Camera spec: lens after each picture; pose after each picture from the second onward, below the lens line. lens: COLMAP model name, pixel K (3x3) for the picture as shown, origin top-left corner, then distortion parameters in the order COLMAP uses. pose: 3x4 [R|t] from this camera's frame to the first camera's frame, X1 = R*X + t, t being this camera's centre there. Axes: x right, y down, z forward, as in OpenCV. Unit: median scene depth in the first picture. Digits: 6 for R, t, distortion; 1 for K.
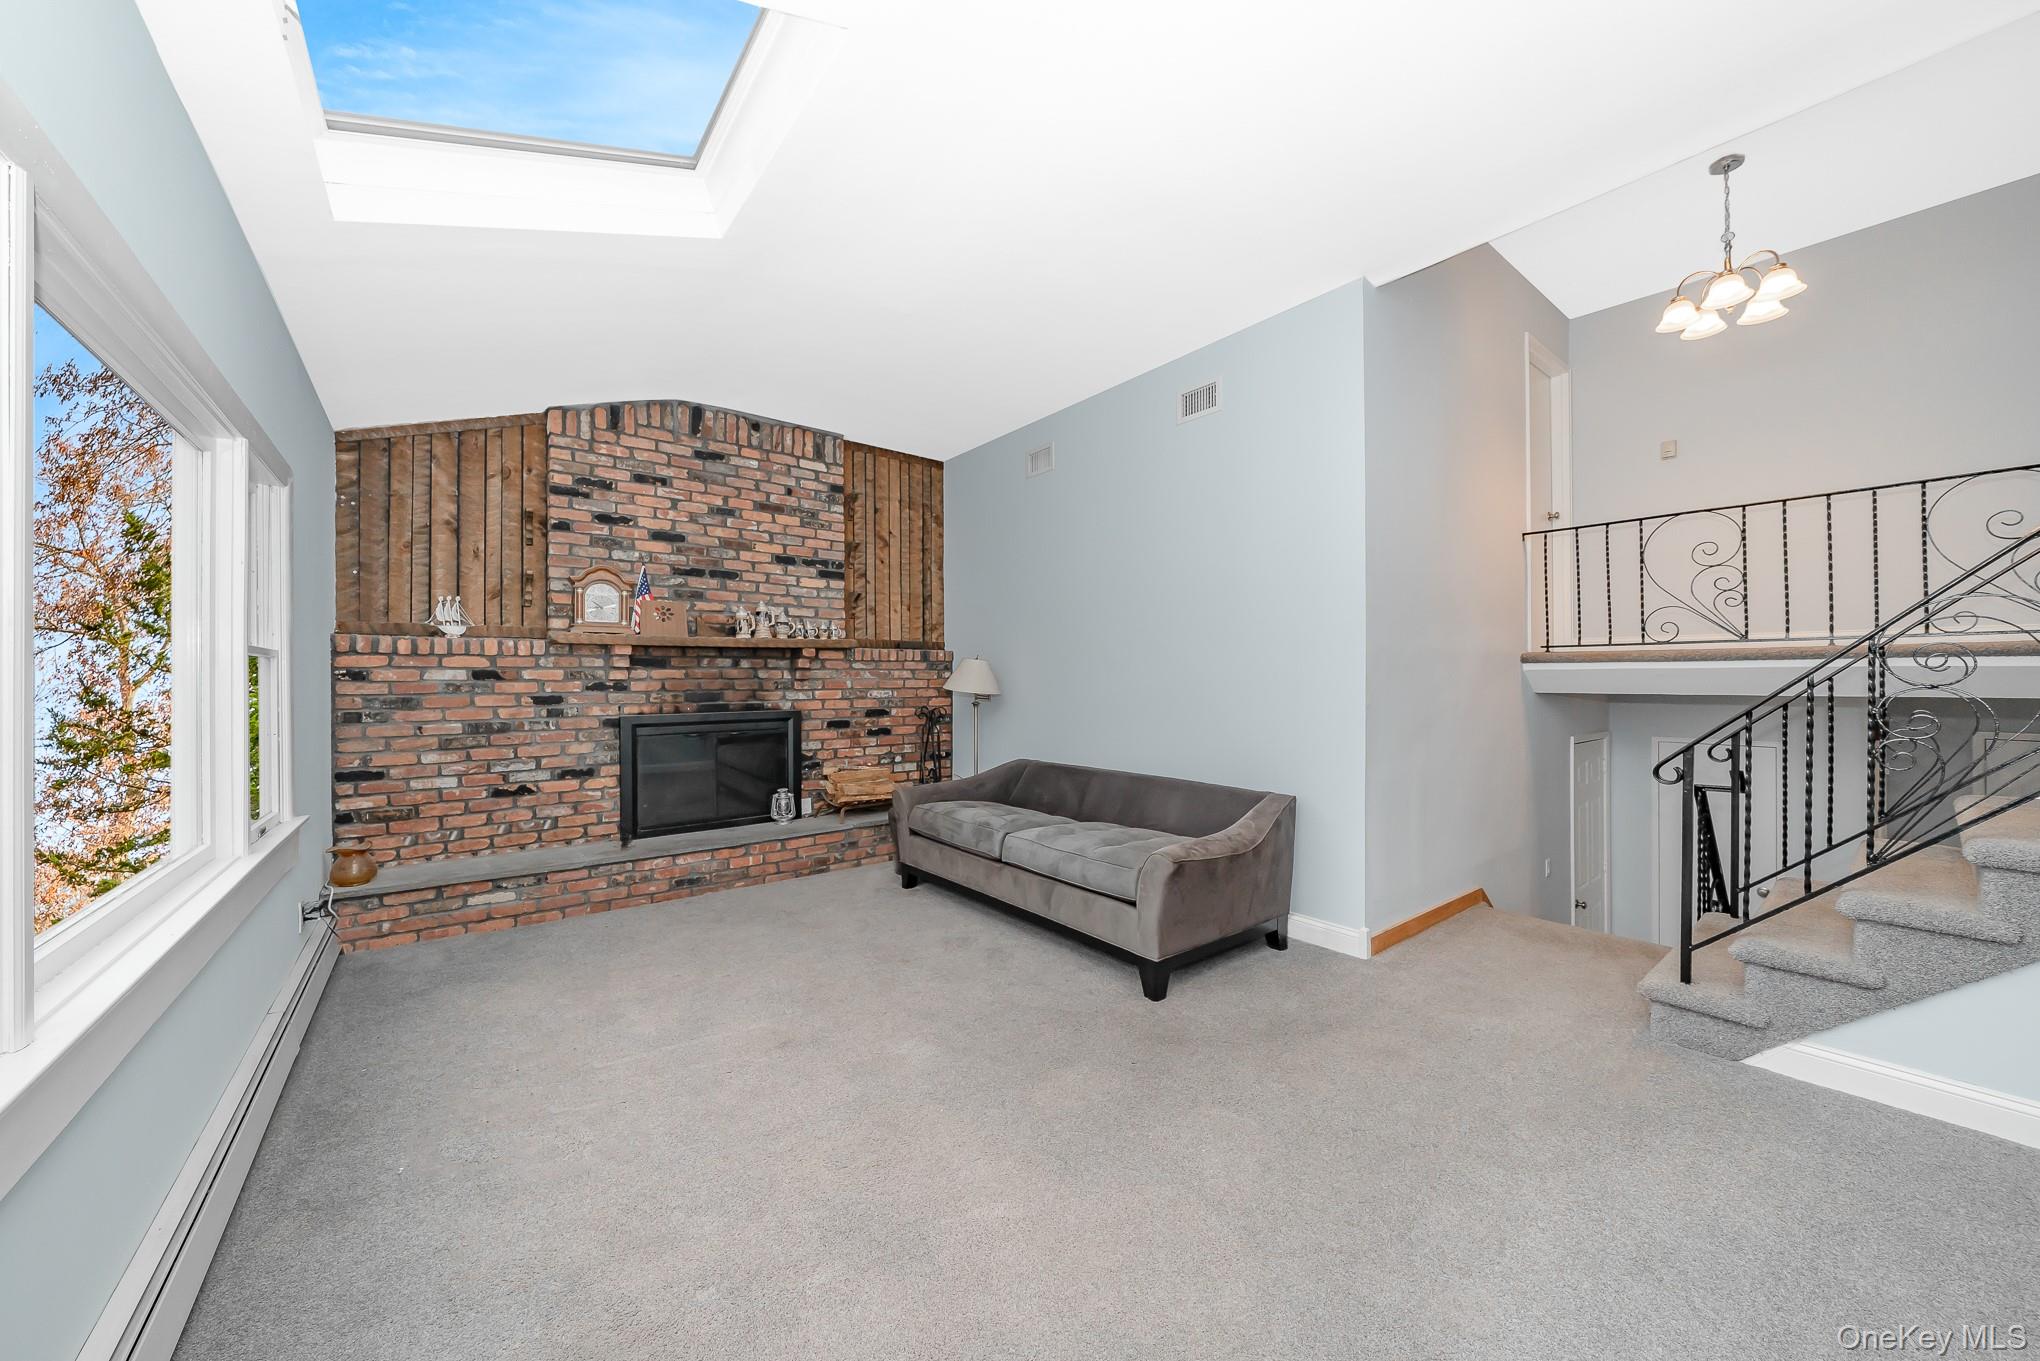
lens RADIAL K [[742.2, 0, 1054.8], [0, 742.2, 674.2], [0, 0, 1]] dist [-0.000999, -0.000021]
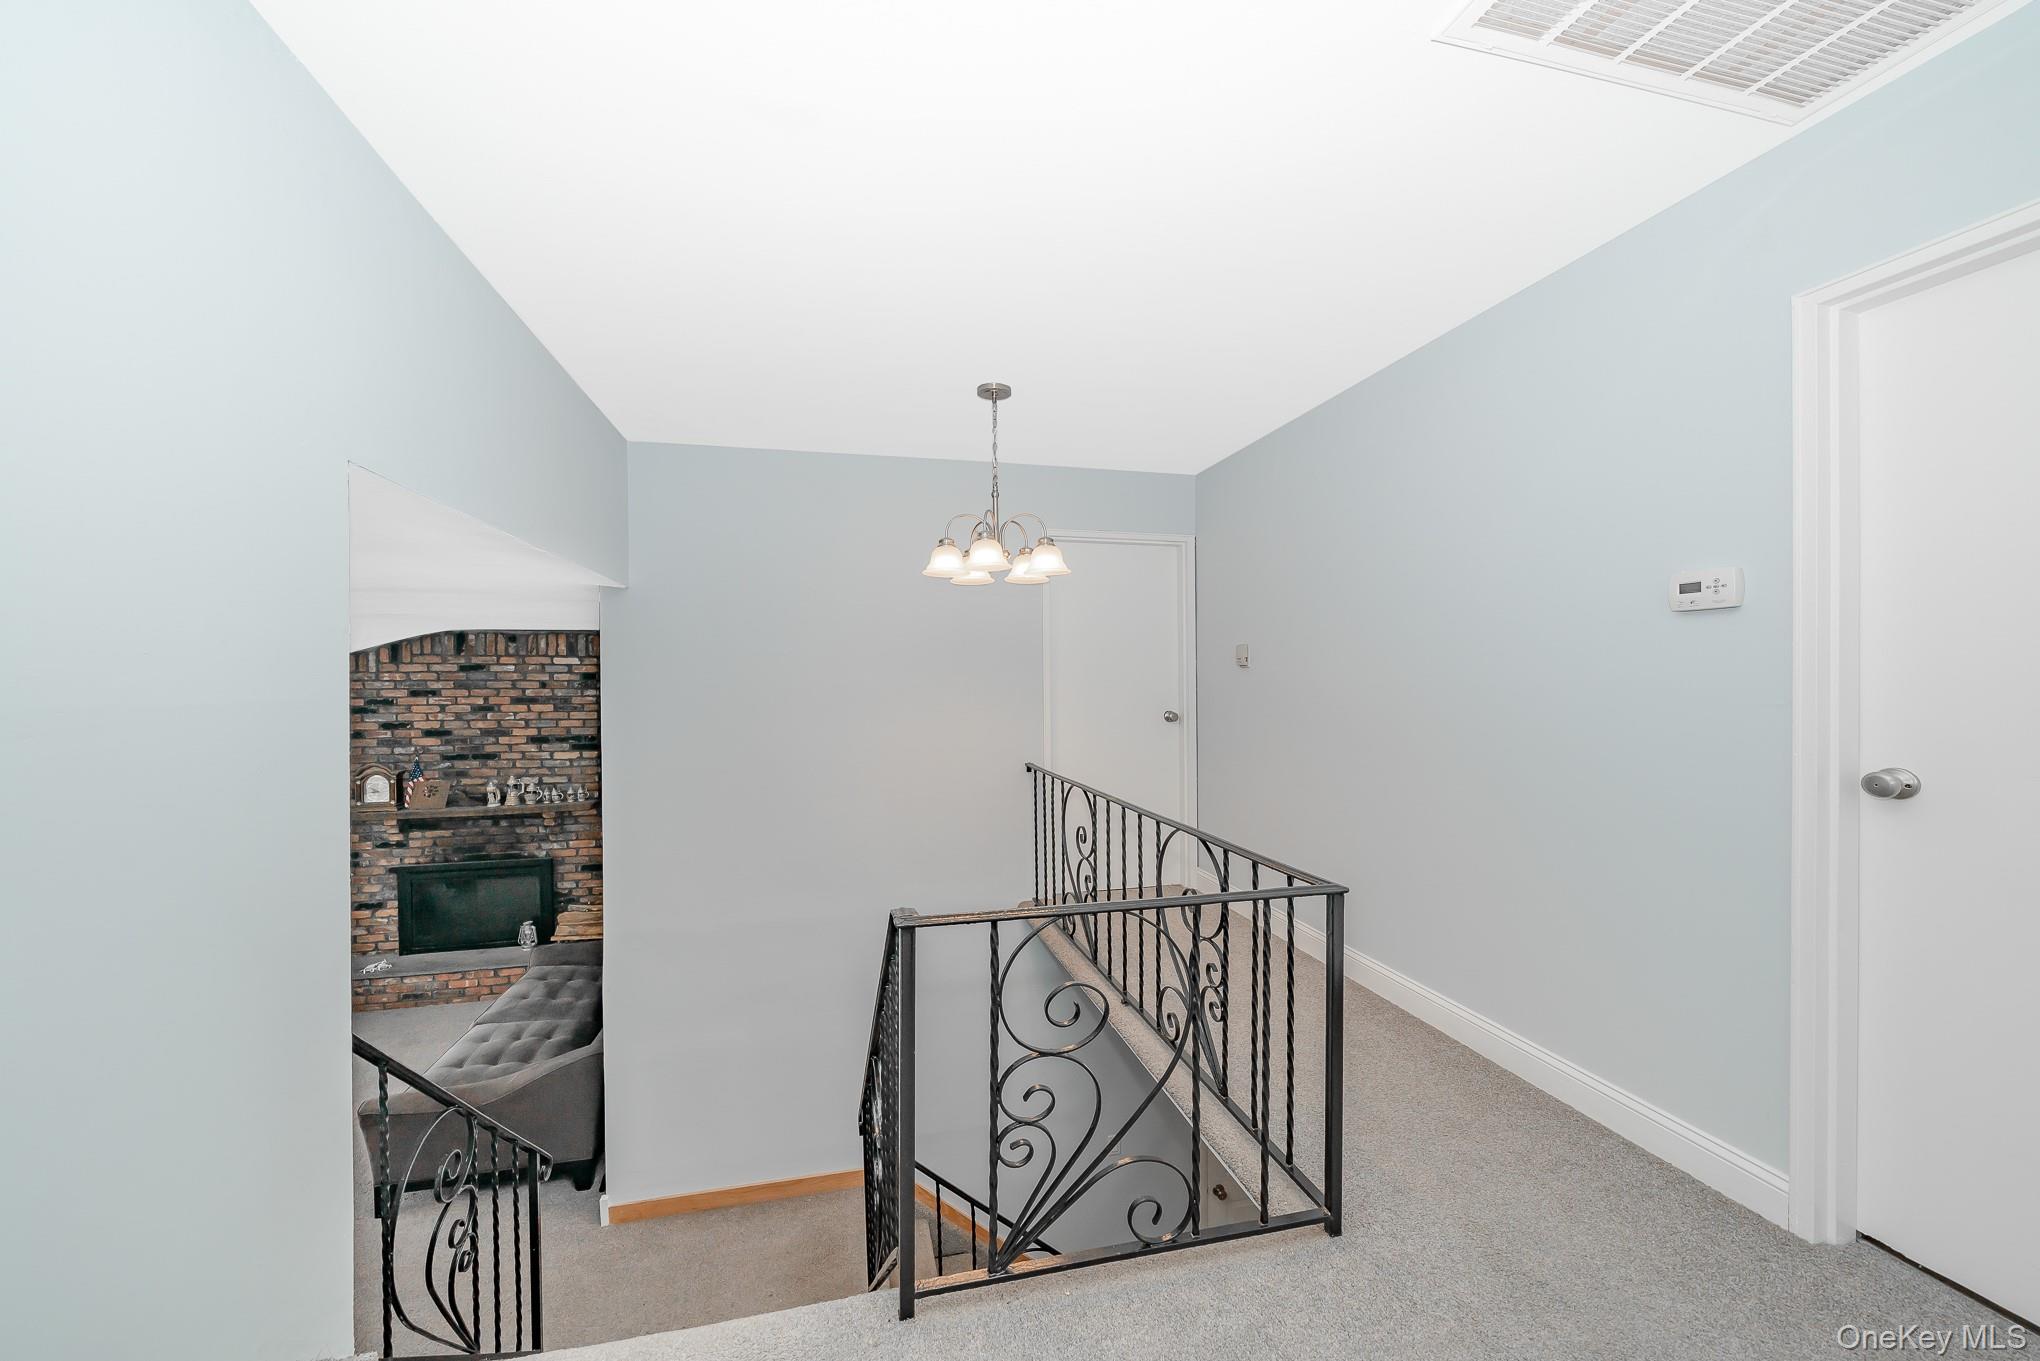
lens RADIAL K [[742.2, 0, 1018.9], [0, 742.2, 689.8], [0, 0, 1]] dist [-0.000999, -0.000021]
pose [[0.903068, 0.017783, -0.429130, 0.996879], [-0.011989, 0.999797, 0.016202, -0.292986], [0.429331, -0.009487, 0.903098, 0.228053]]
